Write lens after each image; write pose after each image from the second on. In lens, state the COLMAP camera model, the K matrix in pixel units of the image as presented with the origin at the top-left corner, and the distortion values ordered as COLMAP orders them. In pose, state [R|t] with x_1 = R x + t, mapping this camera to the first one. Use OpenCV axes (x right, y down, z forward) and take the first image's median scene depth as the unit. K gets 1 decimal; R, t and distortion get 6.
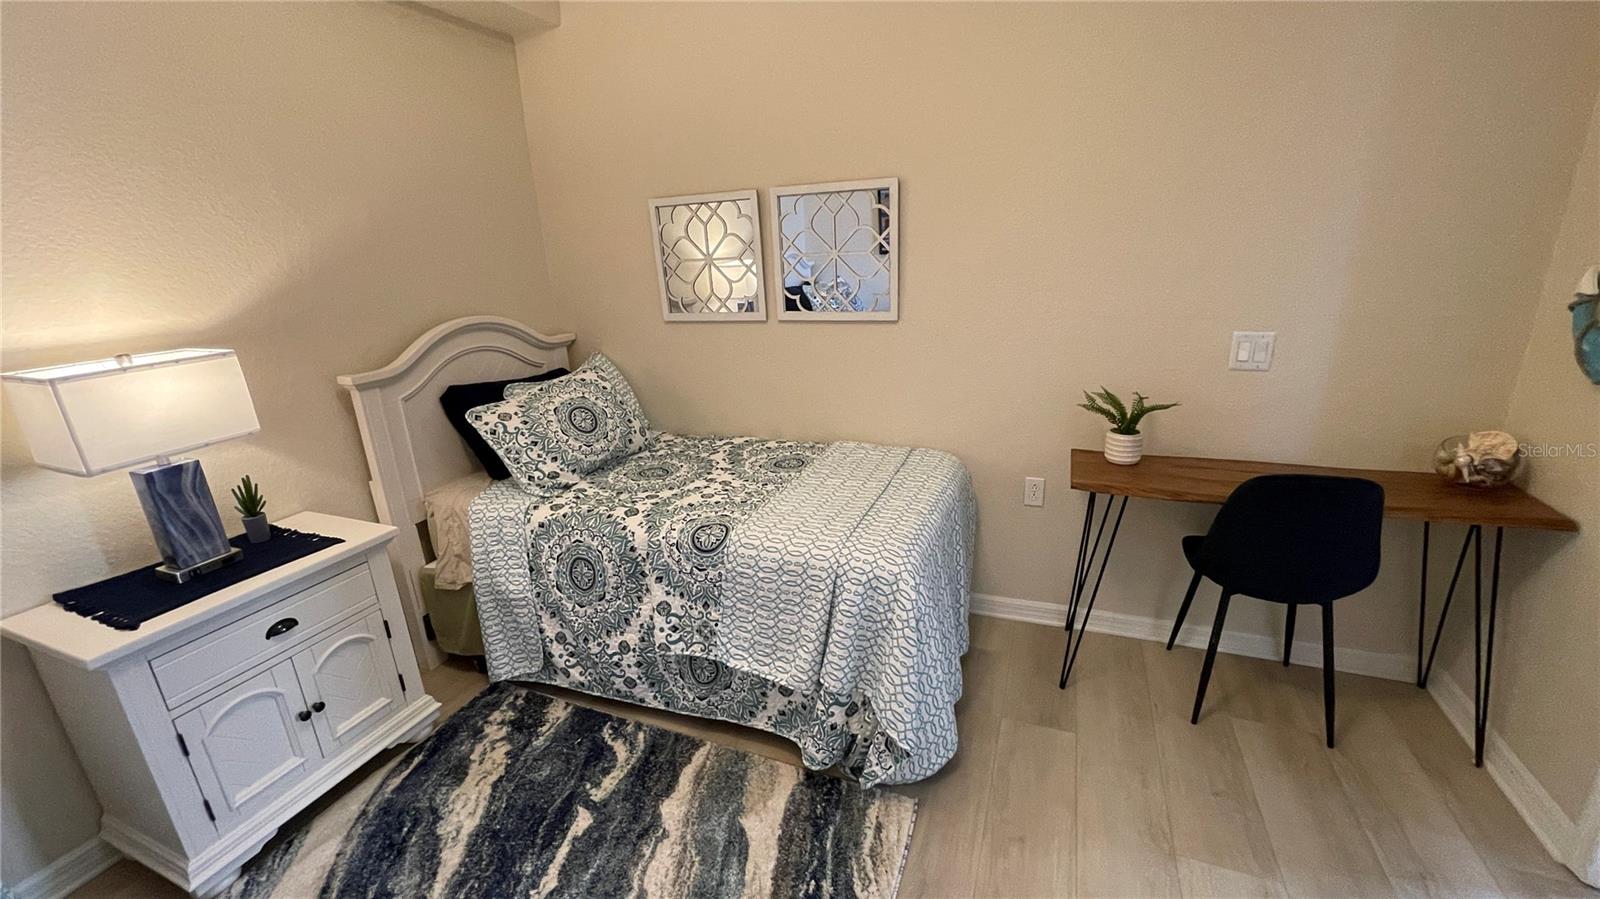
lens RADIAL K [[640.8, 0, 796.0], [0, 640.8, 450.5], [0, 0, 1]] dist [-0.002790, -0.000120]
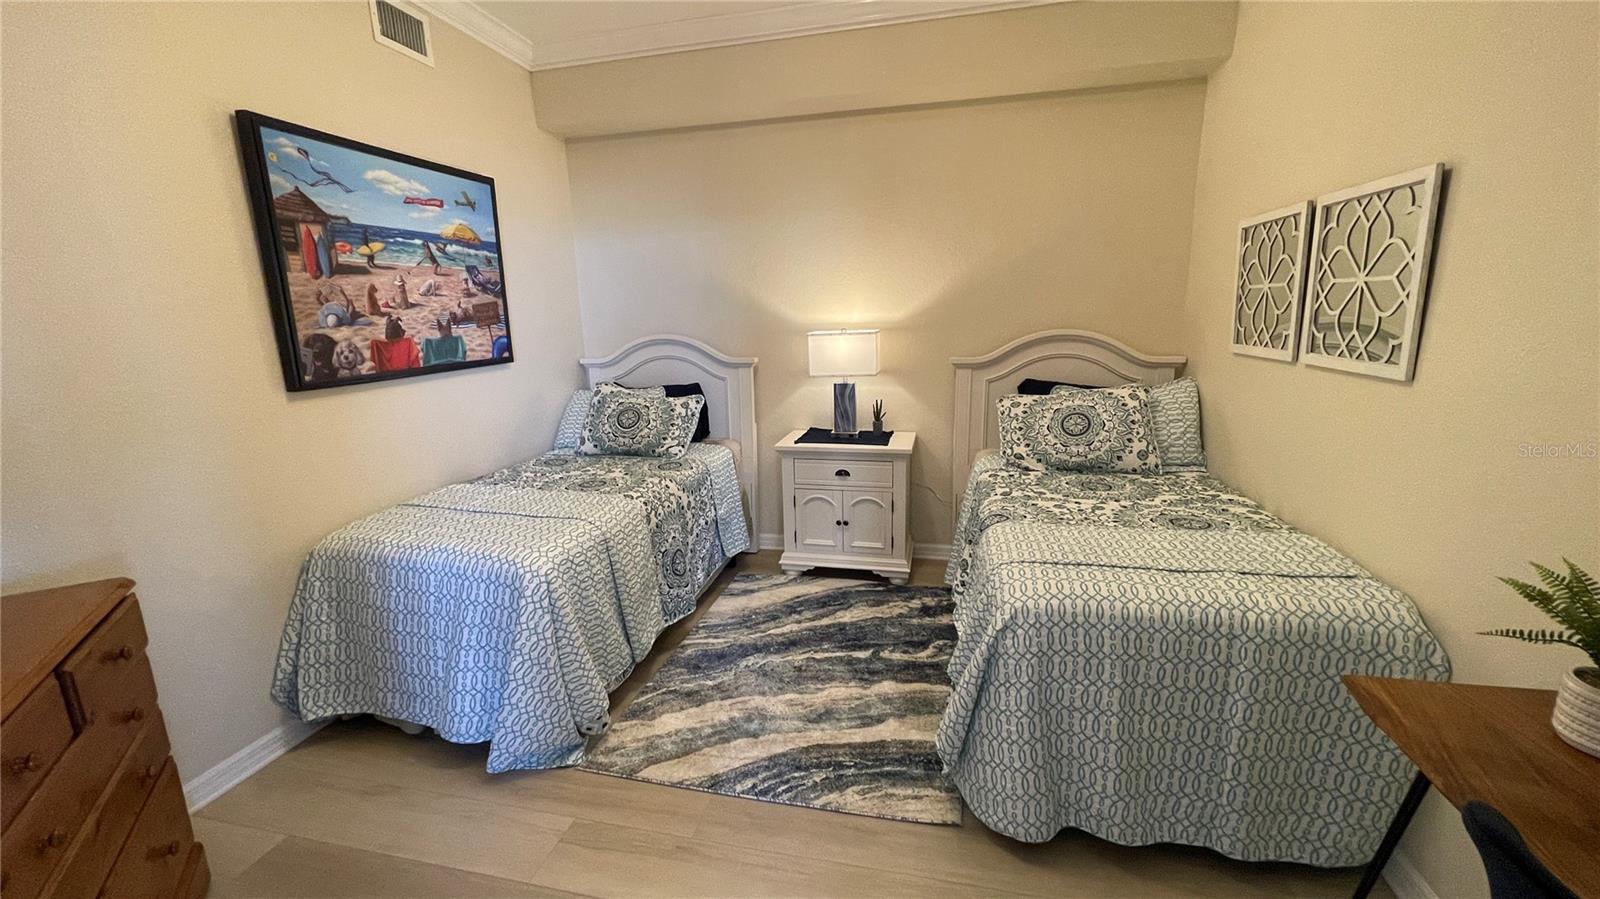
lens RADIAL K [[640.8, 0, 796.0], [0, 640.8, 450.5], [0, 0, 1]] dist [-0.002790, -0.000120]
pose [[0.159686, 0.252584, -0.954307, 0.810747], [-0.277012, 0.939336, 0.202268, -0.114189], [0.947504, 0.232055, 0.219968, 0.340340]]
